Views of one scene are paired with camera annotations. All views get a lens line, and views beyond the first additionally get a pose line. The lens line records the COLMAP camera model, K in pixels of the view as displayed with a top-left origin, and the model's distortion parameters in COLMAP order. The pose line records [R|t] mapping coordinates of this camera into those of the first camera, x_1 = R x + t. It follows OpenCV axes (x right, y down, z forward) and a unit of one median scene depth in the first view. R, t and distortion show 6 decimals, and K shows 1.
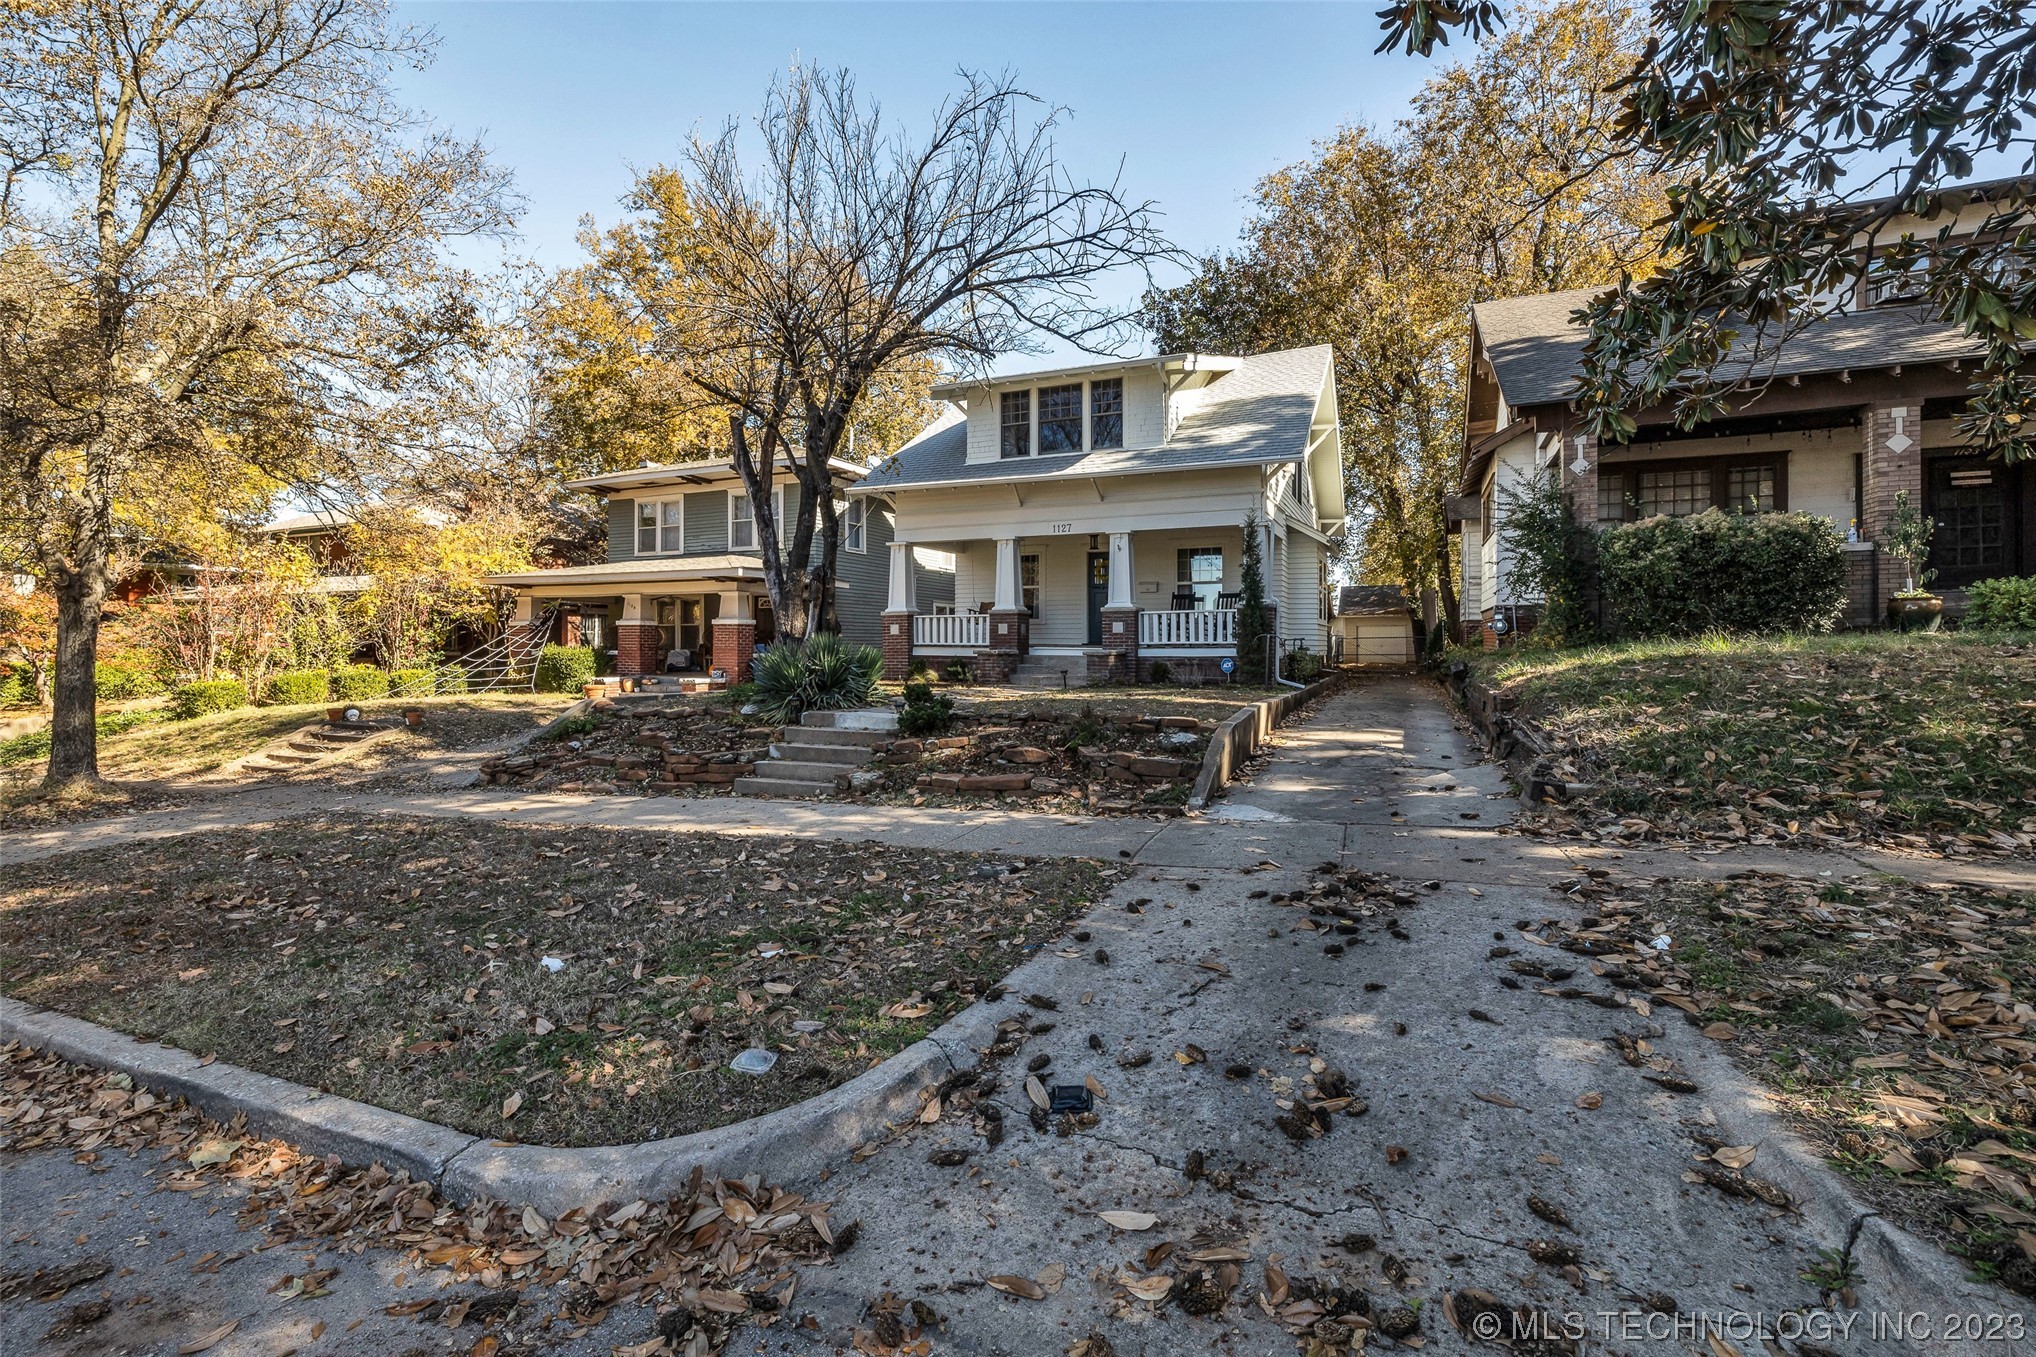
lens RADIAL K [[839.2, 0, 1016.5], [0, 839.2, 669.6], [0, 0, 1]] dist [-0.002978, -0.000051]
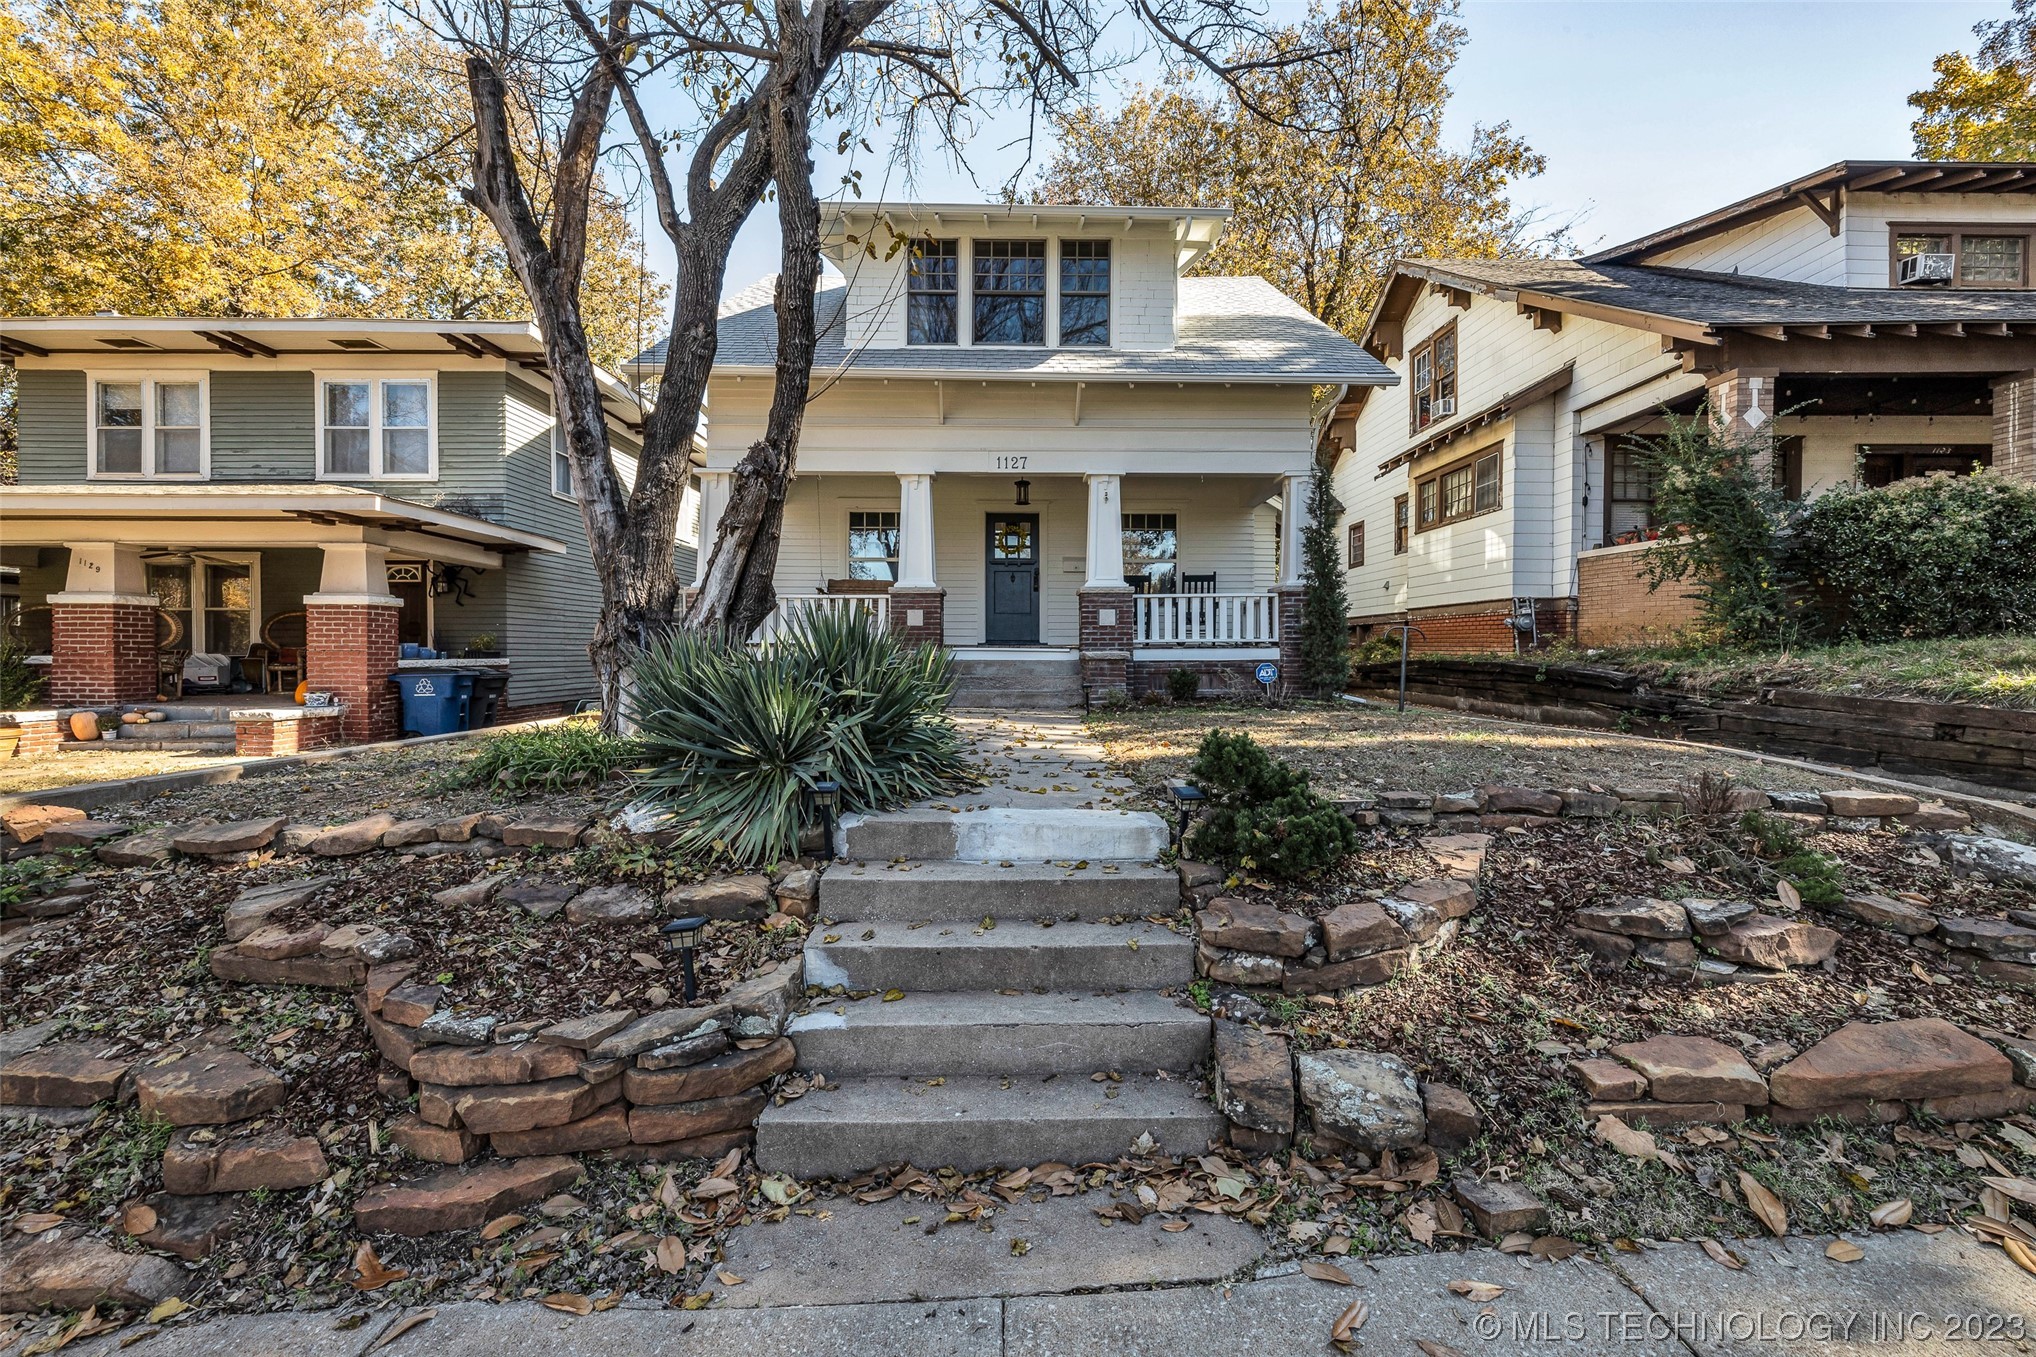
lens RADIAL K [[839.2, 0, 1021.1], [0, 839.2, 674.2], [0, 0, 1]] dist [-0.002978, -0.000051]
pose [[0.909476, -0.012266, 0.415576, -0.205531], [0.012756, 0.999917, 0.001597, -0.006709], [-0.415561, 0.003849, 0.909557, 0.401967]]
